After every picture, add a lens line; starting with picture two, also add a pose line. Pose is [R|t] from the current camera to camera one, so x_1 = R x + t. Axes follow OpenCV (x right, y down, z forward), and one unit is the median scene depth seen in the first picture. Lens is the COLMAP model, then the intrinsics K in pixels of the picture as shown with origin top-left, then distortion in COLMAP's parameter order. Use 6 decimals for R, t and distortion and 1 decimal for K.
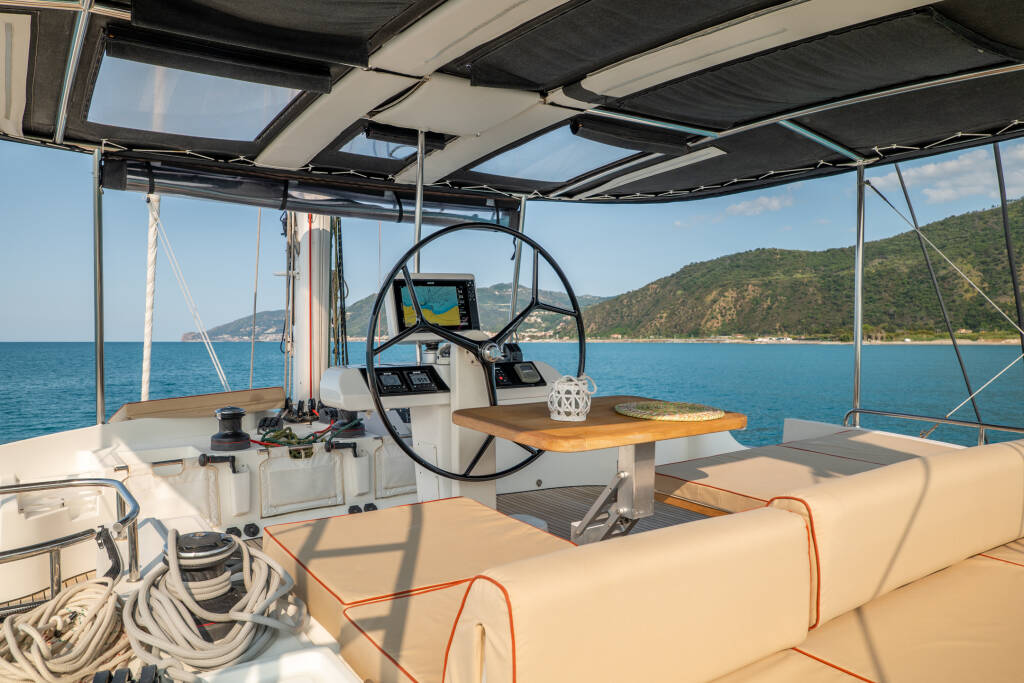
lens RADIAL K [[733.3, 0, 512.4], [0, 733.3, 339.8], [0, 0, 1]] dist [0.002479, 0.007745]
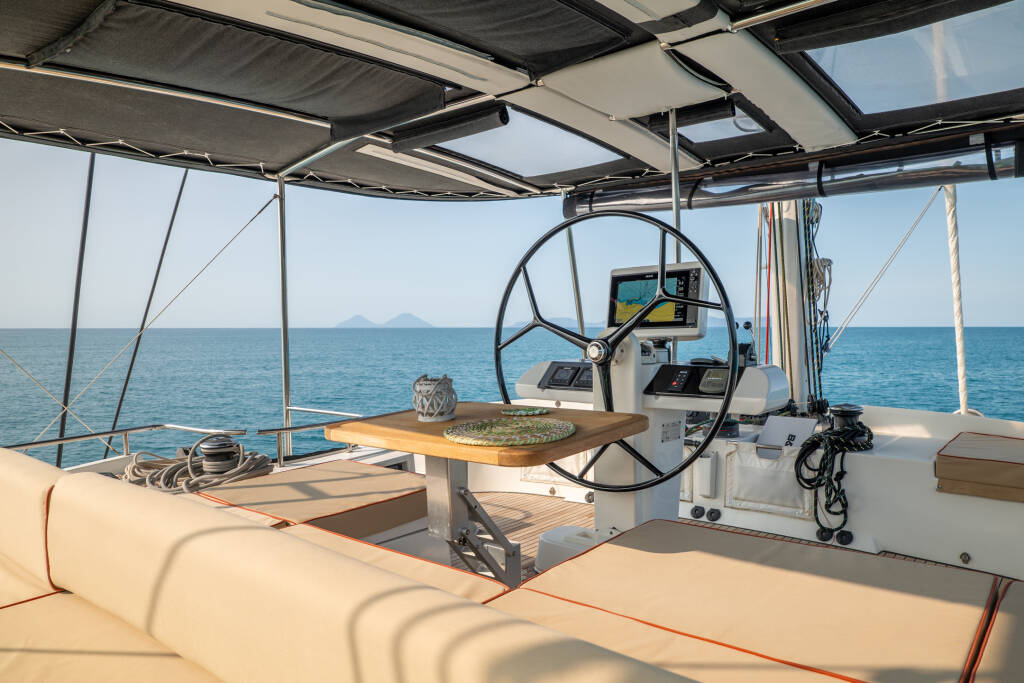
lens RADIAL K [[700.7, 0, 511.4], [0, 700.7, 342.1], [0, 0, 1]] dist [-0.013215, -0.000315]
pose [[0.309636, 0.023524, -0.950564, 0.565296], [-0.005050, 0.999720, 0.023096, -0.011077], [0.950842, -0.002351, 0.309668, 0.463123]]
